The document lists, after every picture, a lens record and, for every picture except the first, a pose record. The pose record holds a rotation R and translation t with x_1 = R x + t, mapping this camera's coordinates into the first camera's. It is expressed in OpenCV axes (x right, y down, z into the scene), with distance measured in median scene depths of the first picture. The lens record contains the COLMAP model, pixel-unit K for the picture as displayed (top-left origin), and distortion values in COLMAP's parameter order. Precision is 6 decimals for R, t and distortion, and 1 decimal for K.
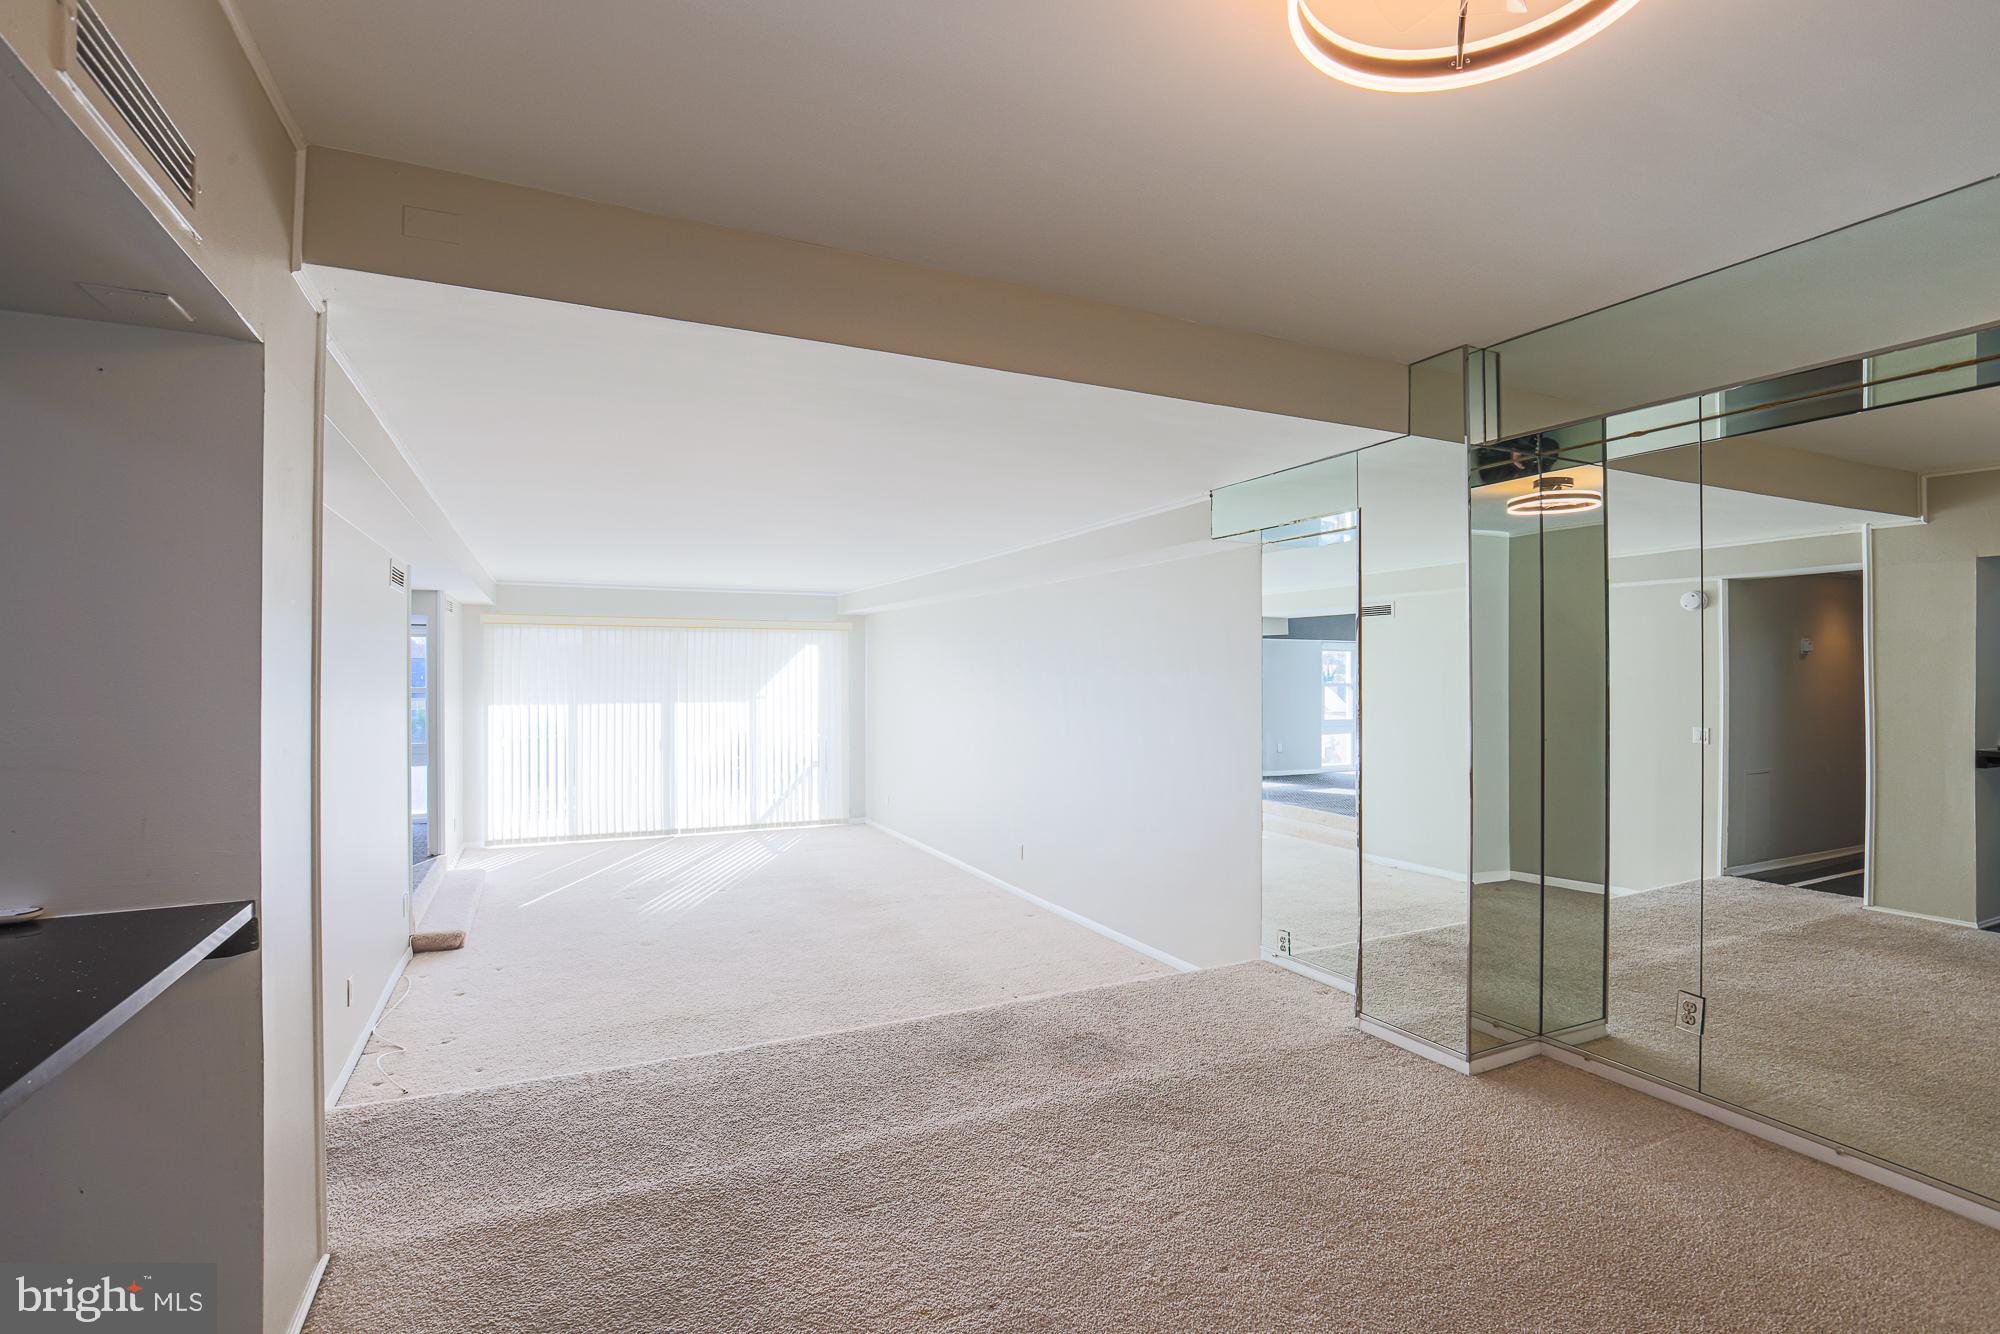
lens RADIAL K [[944.6, 0, 987.3], [0, 944.6, 662.0], [0, 0, 1]] dist [-0.052011, 0.027404]
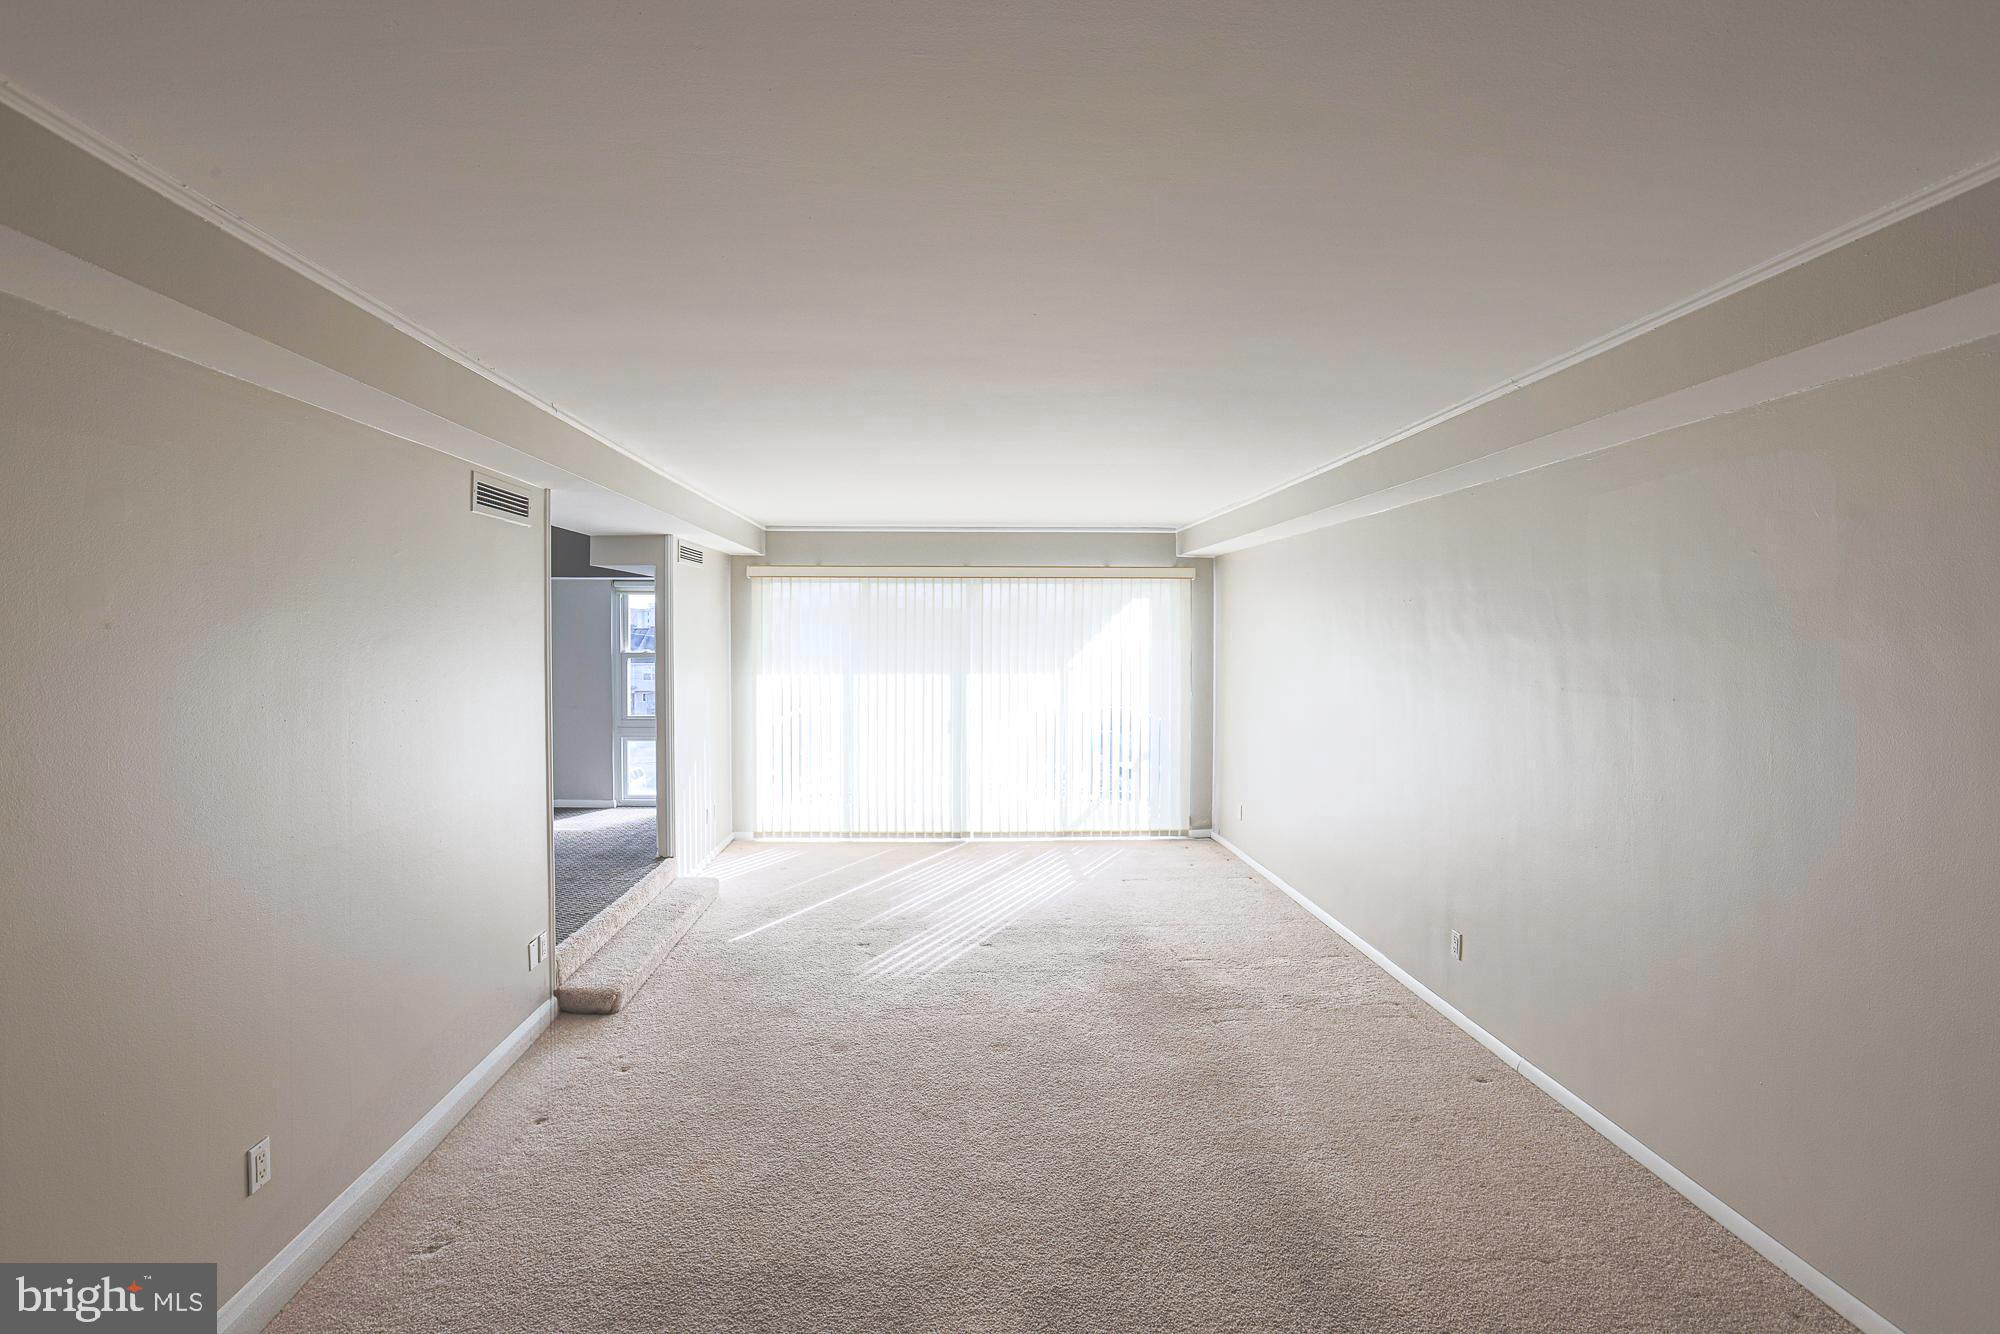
lens RADIAL K [[944.6, 0, 987.3], [0, 944.6, 662.0], [0, 0, 1]] dist [-0.052011, 0.027404]
pose [[0.924160, 0.011701, -0.381826, -0.011896], [0.003333, 0.999246, 0.038690, 0.002960], [0.381991, -0.037028, 0.923424, 0.273887]]
